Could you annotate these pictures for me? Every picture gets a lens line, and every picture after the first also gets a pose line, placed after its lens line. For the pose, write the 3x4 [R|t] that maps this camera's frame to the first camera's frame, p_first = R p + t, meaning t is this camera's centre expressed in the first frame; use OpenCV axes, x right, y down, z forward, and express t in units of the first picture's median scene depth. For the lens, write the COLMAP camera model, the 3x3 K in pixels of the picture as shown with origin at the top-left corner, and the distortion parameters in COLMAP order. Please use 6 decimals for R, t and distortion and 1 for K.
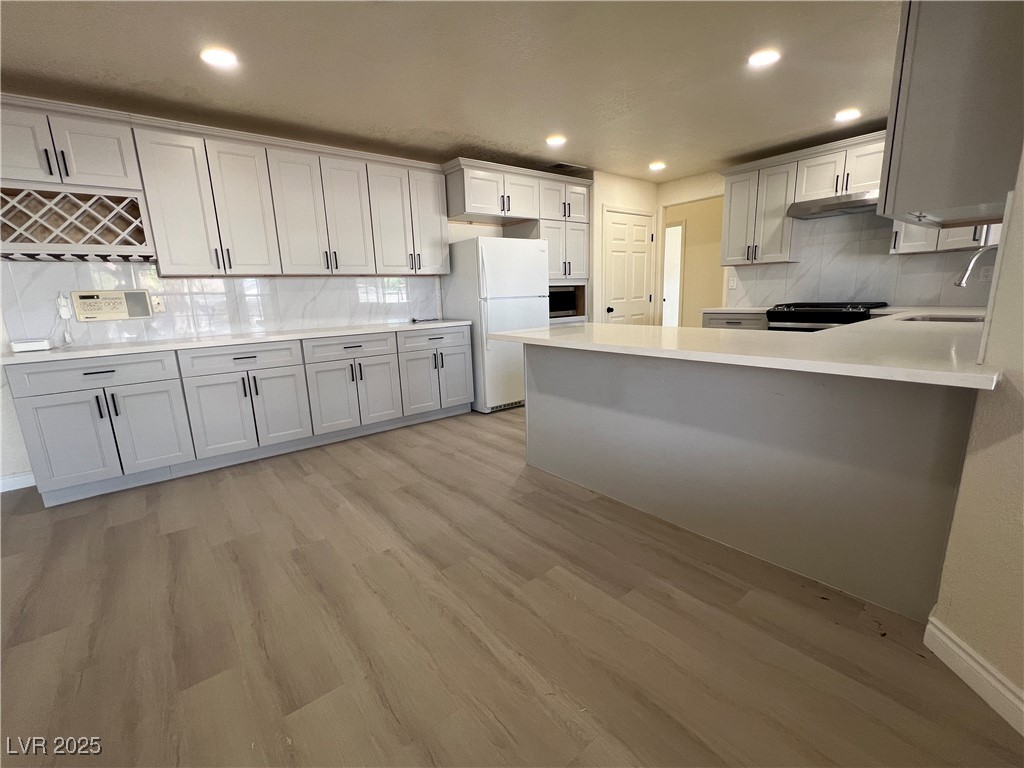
lens RADIAL K [[452.6, 0, 510.6], [0, 452.6, 388.1], [0, 0, 1]] dist [0.000644, 0.000065]
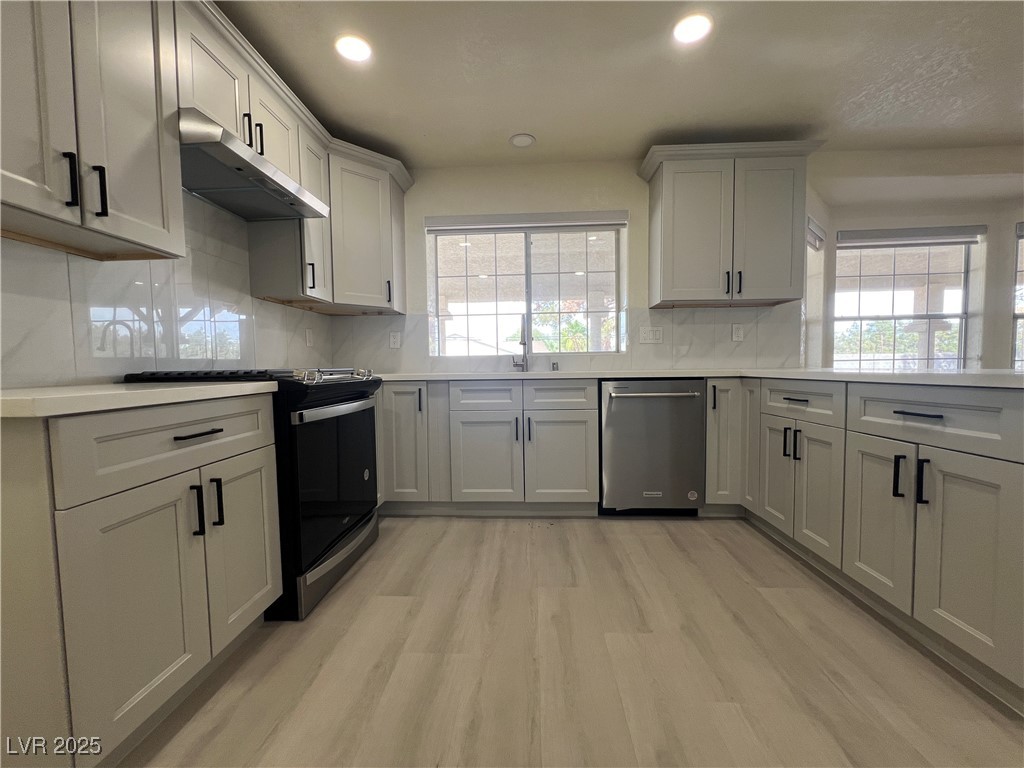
lens RADIAL K [[418.0, 0, 512.0], [0, 418.0, 384.0], [0, 0, 1]] dist [0.001003, 0.000235]
pose [[-0.752259, 0.011992, 0.658758, 0.191360], [0.176410, 0.966995, 0.183846, -0.194761], [-0.634812, 0.254512, -0.729546, 1.097601]]
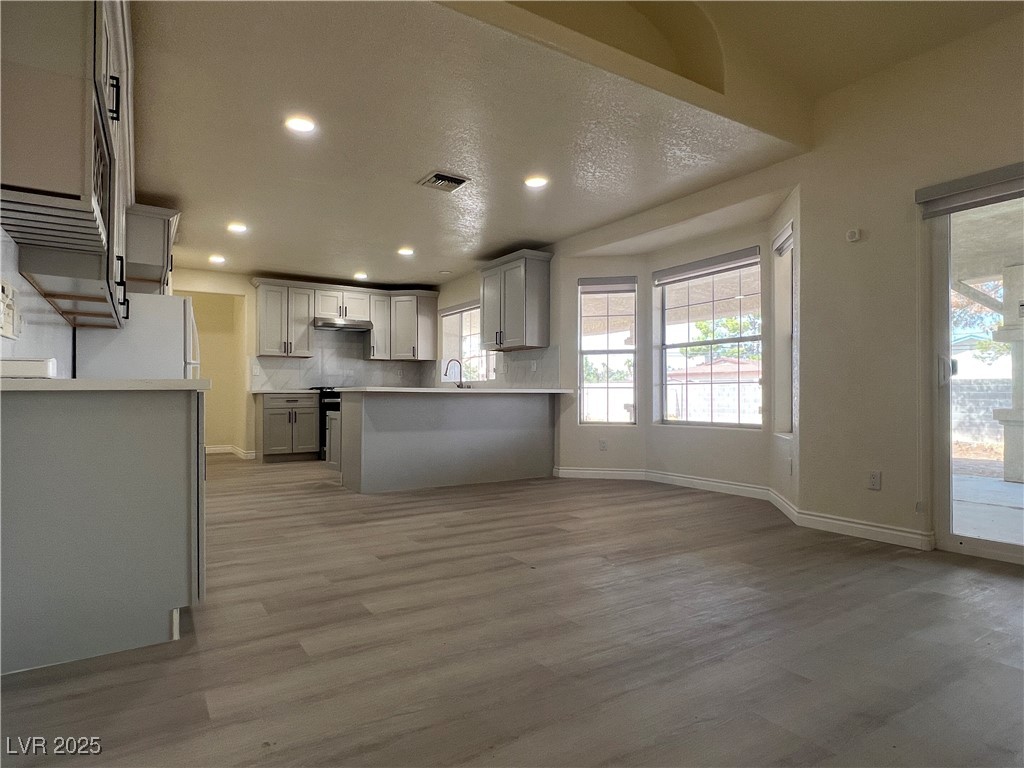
lens RADIAL K [[593.6, 0, 512.0], [0, 593.6, 384.0], [0, 0, 1]] dist [-0.002197, -0.000788]
pose [[0.100097, 0.051145, 0.993662, -1.097359], [0.208391, 0.975451, -0.071200, 0.052424], [-0.972910, 0.214197, 0.086982, 0.275867]]
